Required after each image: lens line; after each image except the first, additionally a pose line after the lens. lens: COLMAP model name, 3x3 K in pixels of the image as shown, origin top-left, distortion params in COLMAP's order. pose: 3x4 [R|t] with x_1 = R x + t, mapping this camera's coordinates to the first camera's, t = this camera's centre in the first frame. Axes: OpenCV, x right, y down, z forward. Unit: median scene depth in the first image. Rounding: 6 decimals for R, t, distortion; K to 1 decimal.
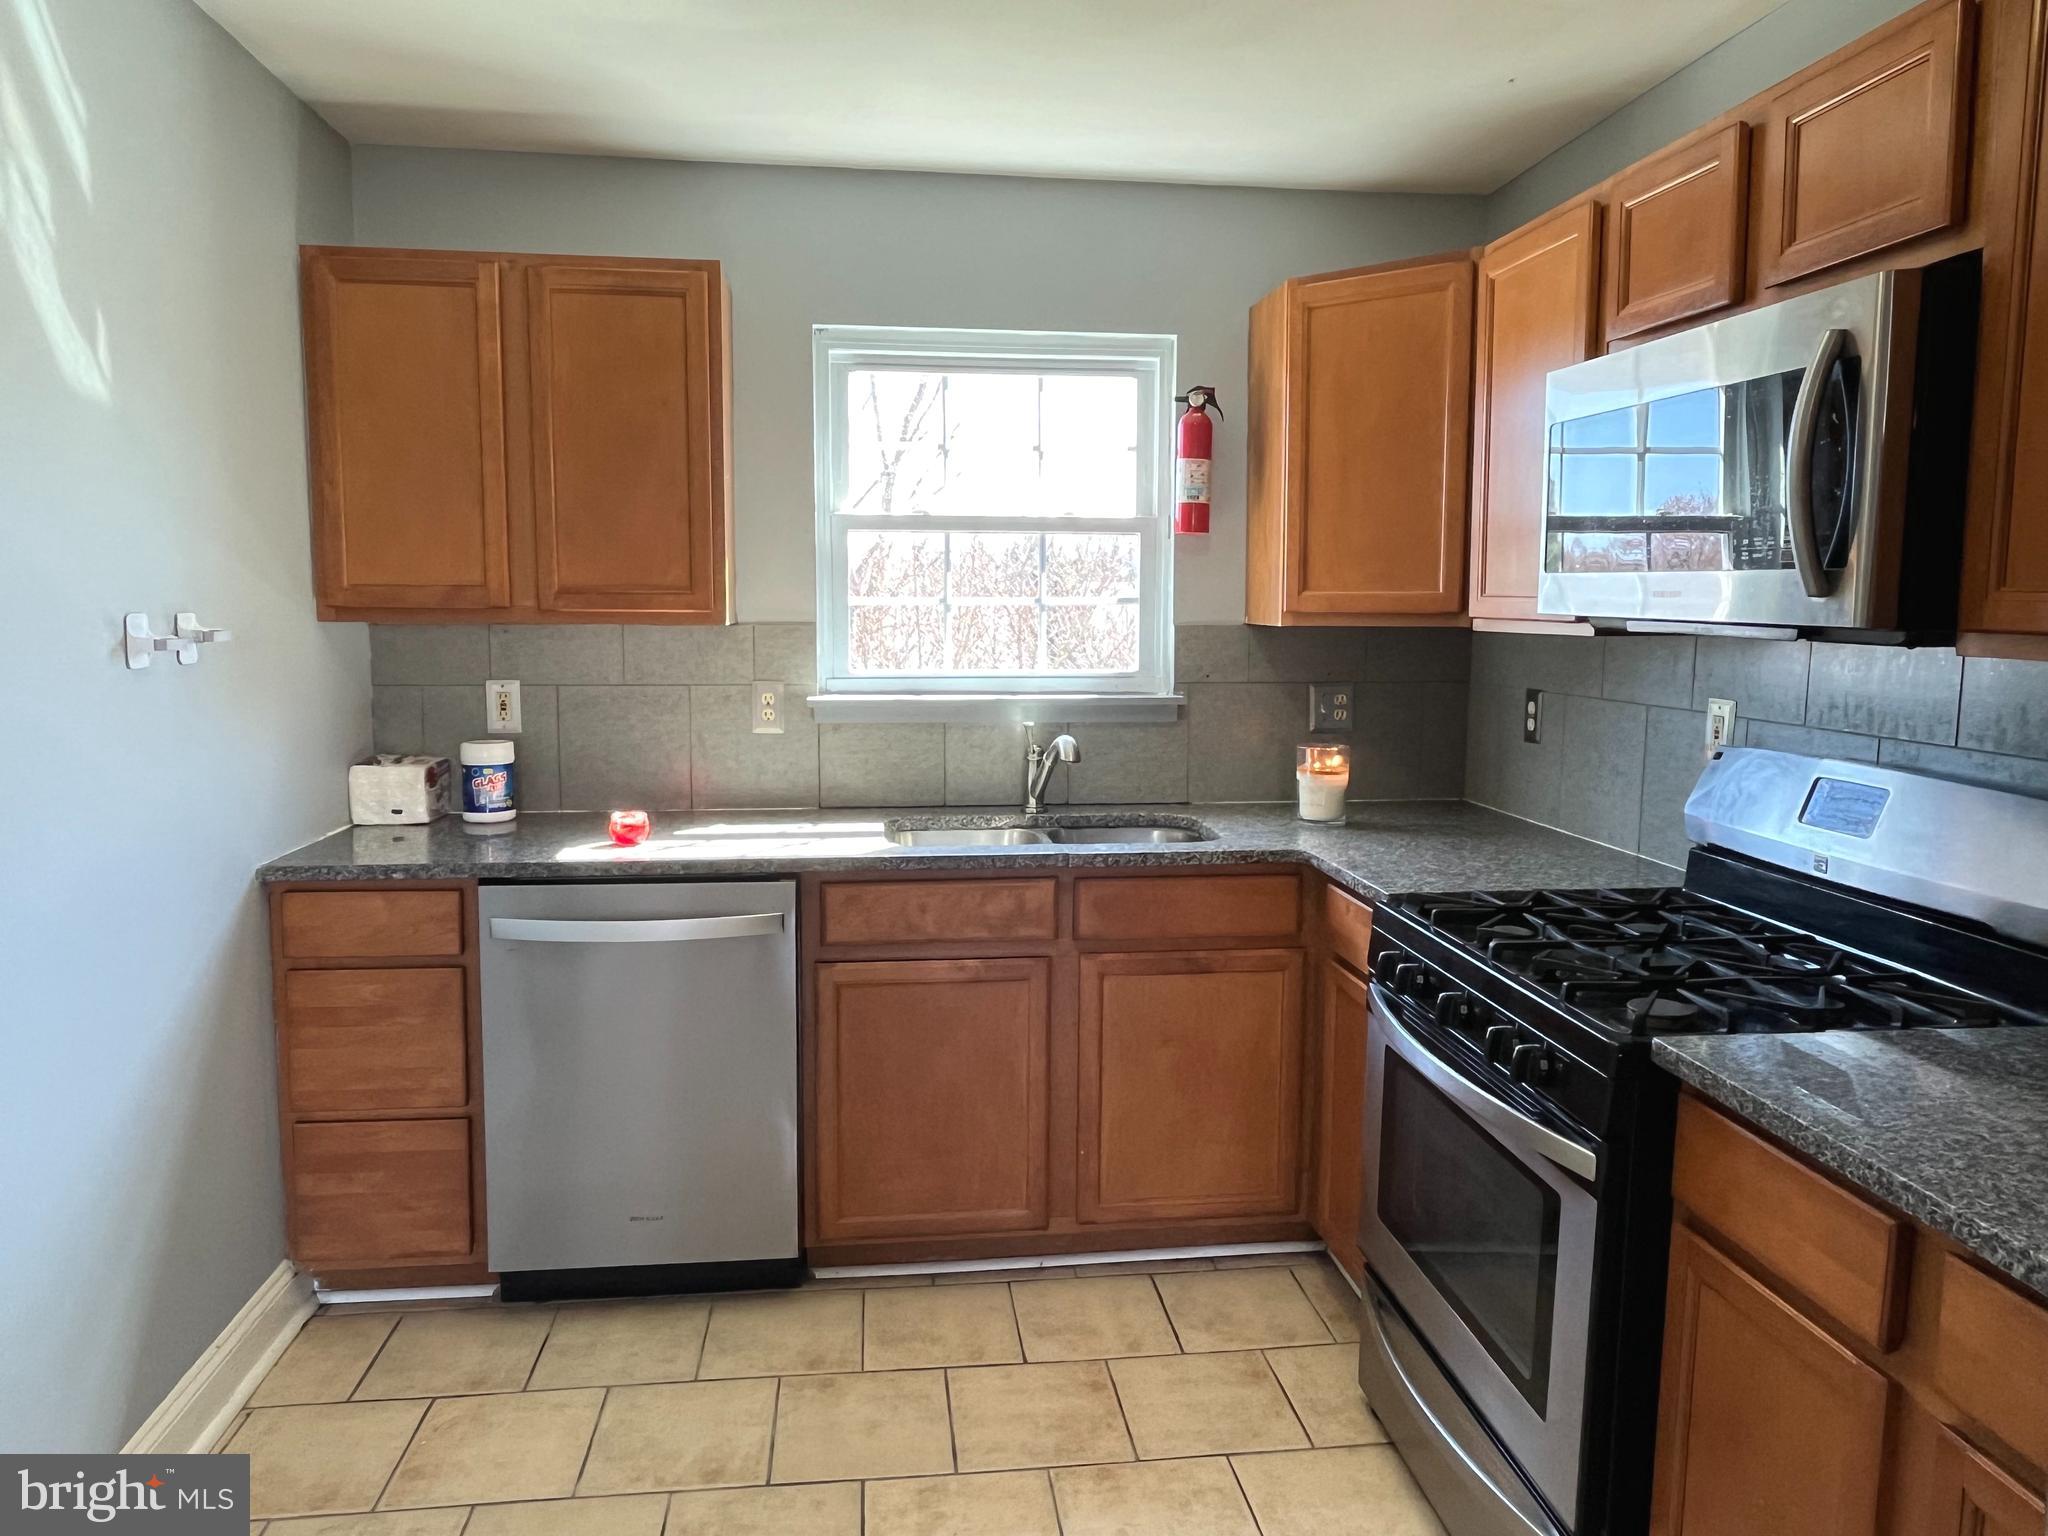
lens RADIAL K [[1332.3, 0, 1017.4], [0, 1332.3, 739.7], [0, 0, 1]] dist [-0.001228, -0.005121]
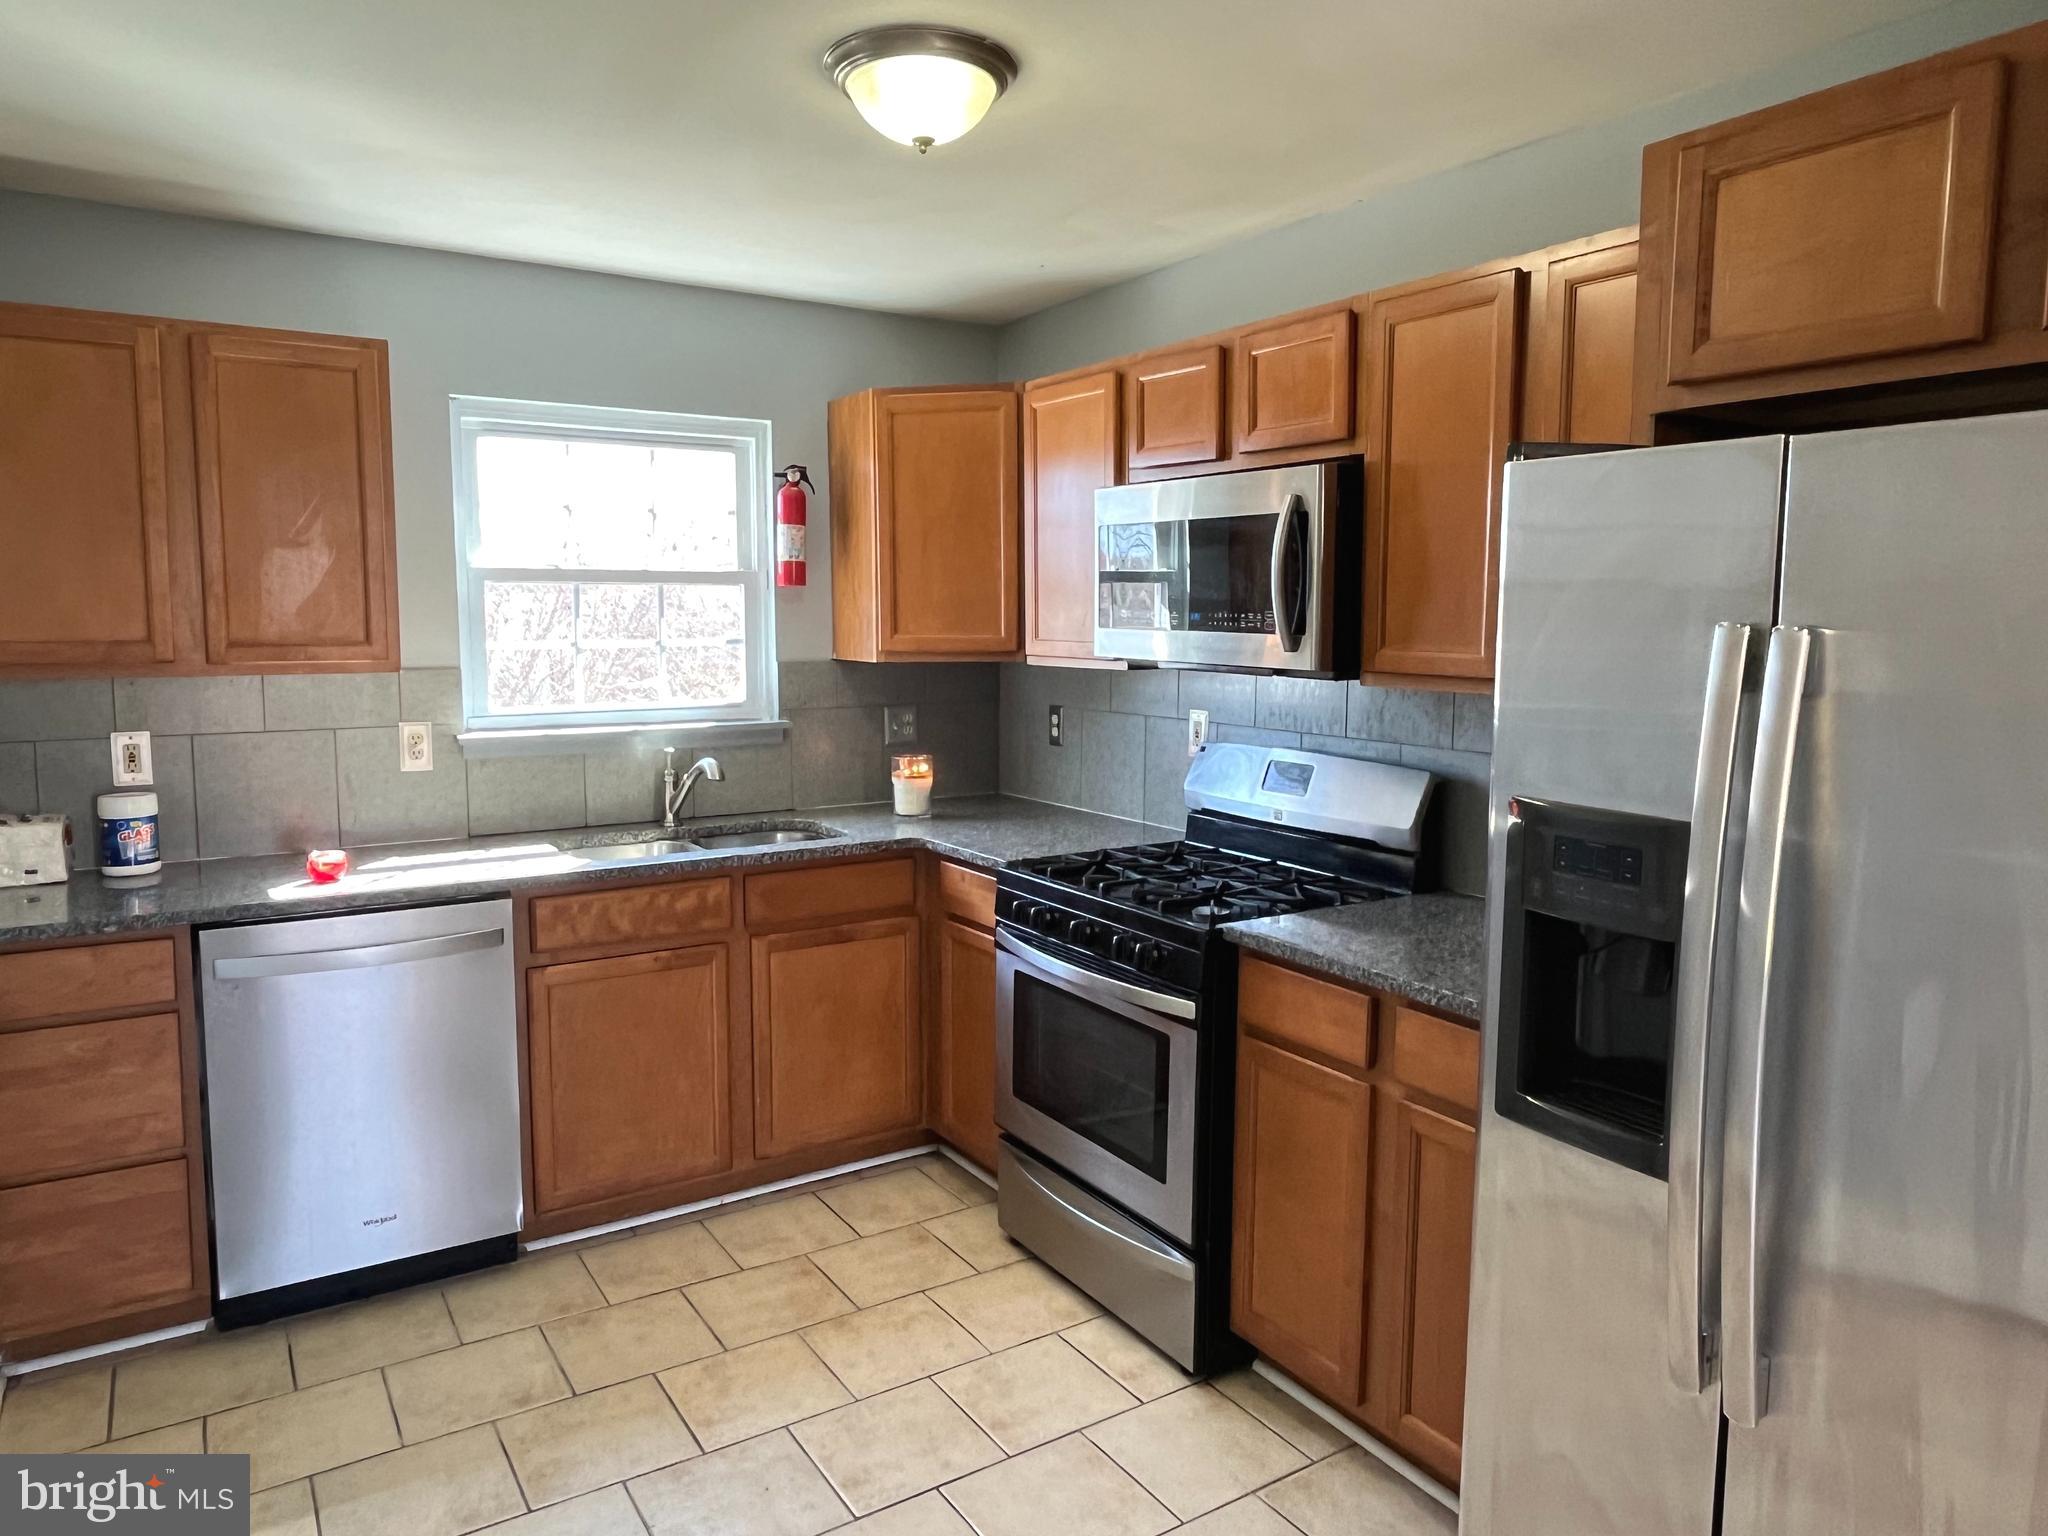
lens RADIAL K [[1332.3, 0, 1017.4], [0, 1332.3, 739.7], [0, 0, 1]] dist [-0.001228, -0.005121]
pose [[0.901073, -0.045878, 0.431234, -0.247377], [0.049146, 0.998785, 0.003567, -0.011467], [-0.430874, 0.017980, 0.902233, -0.204907]]
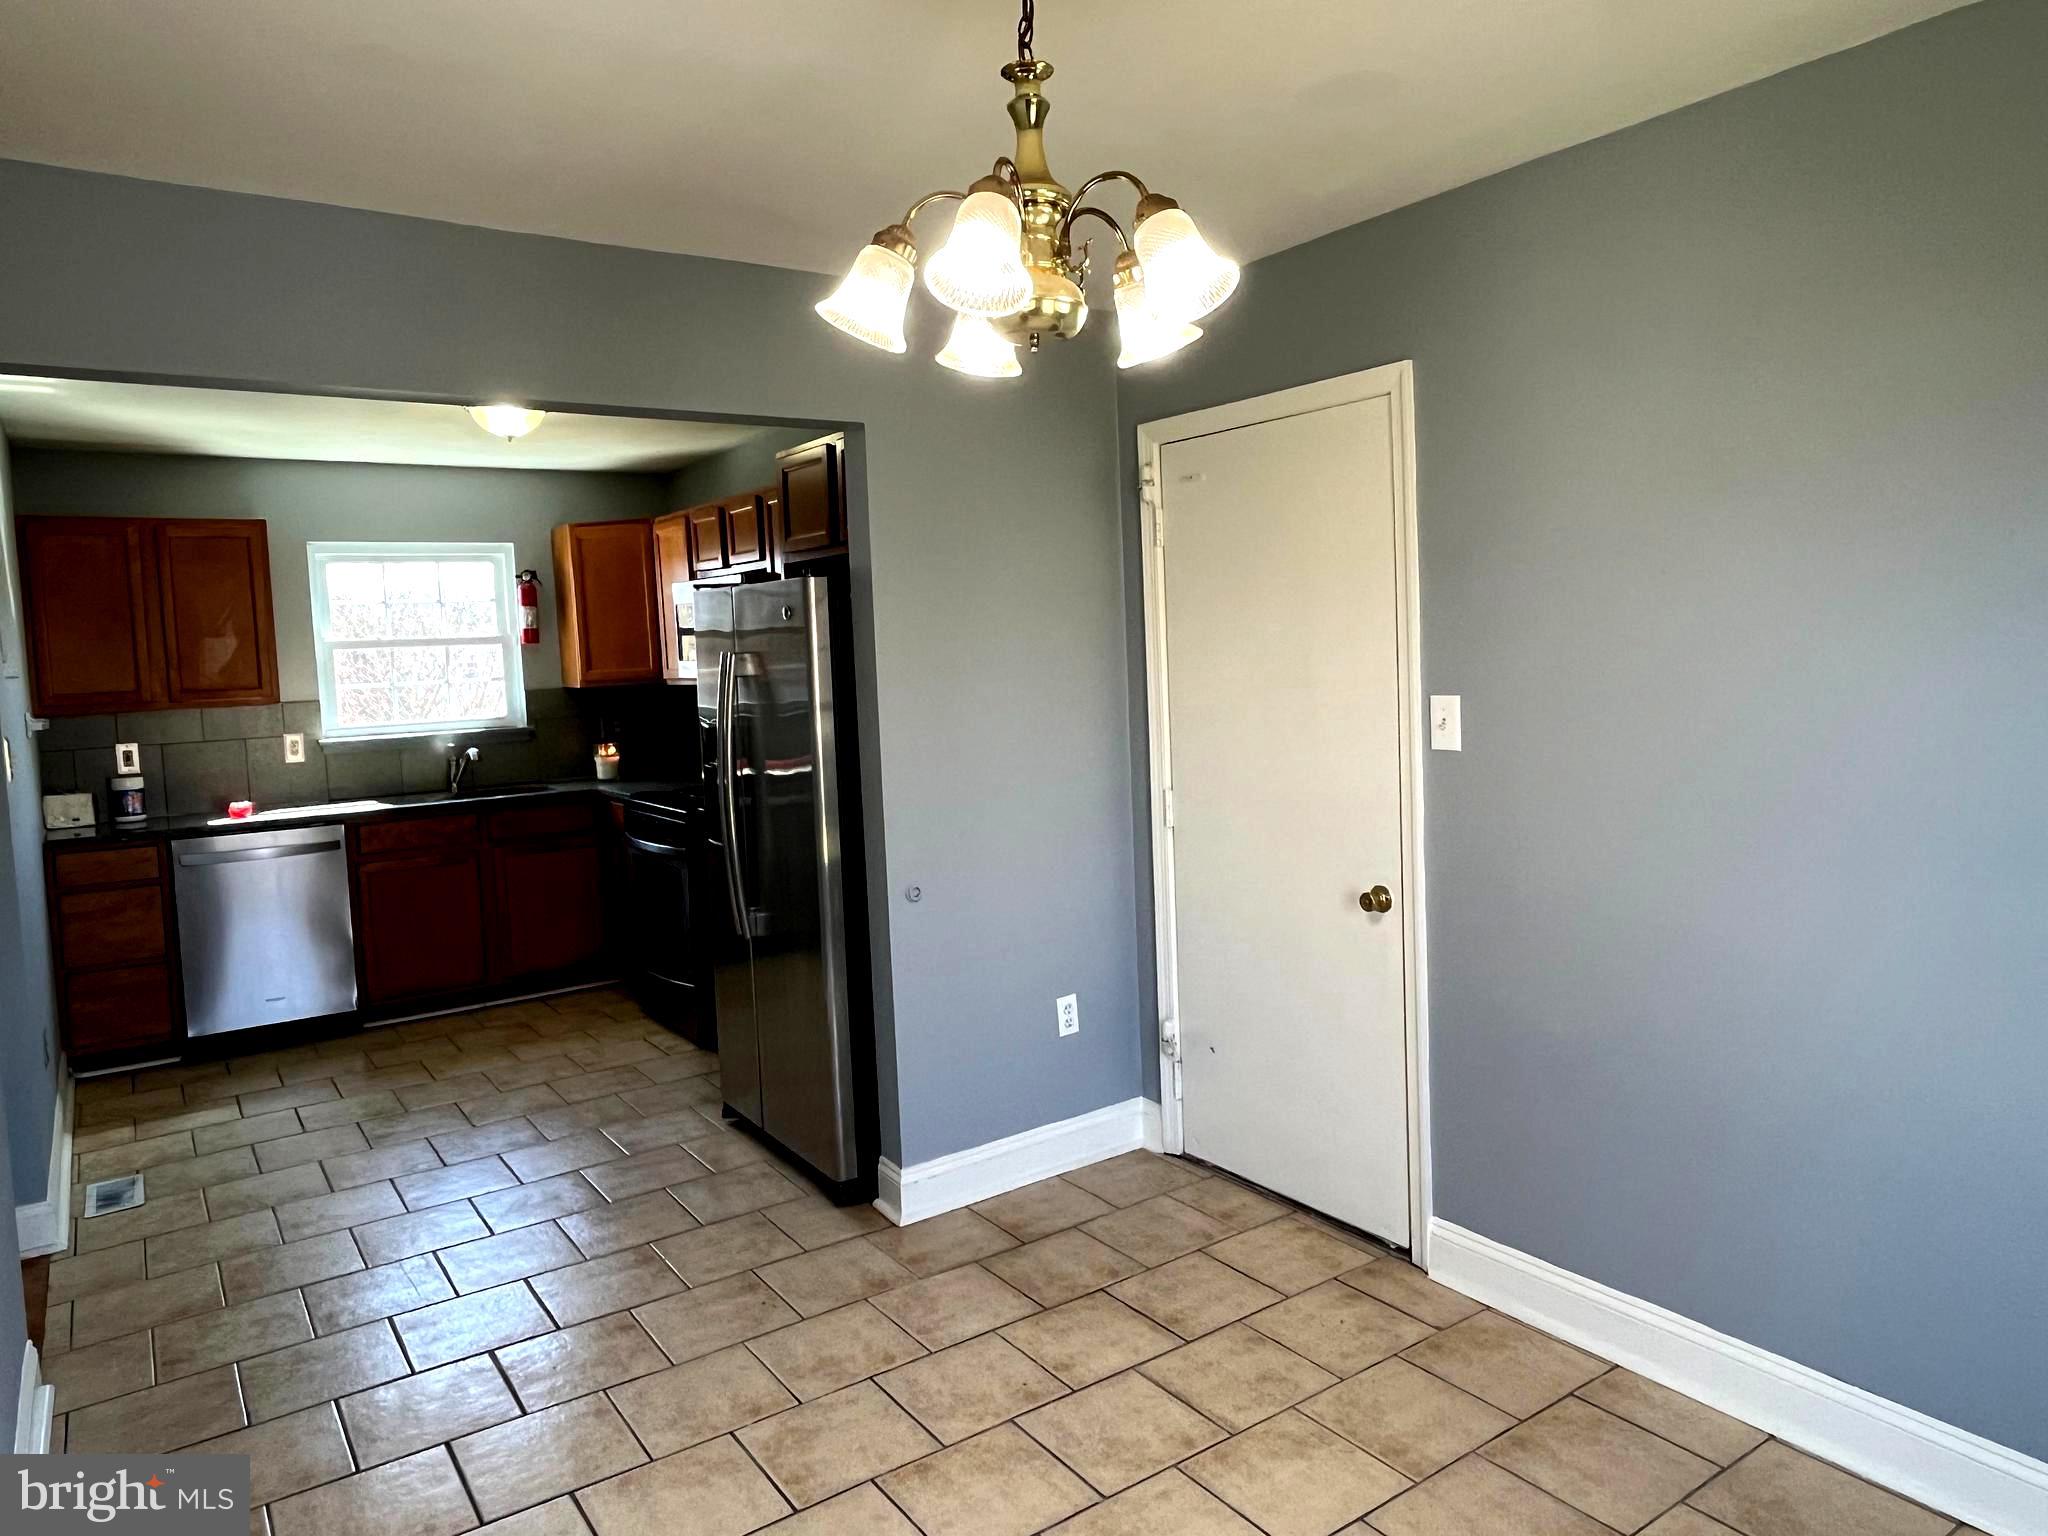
lens RADIAL K [[1332.5, 0, 1023.8], [0, 1332.5, 737.3], [0, 0, 1]] dist [-0.004355, -0.002050]
pose [[0.884132, -0.075396, 0.461114, -0.166335], [0.095357, 0.995240, -0.020106, 0.108467], [-0.457403, 0.061747, 0.887113, -1.256039]]
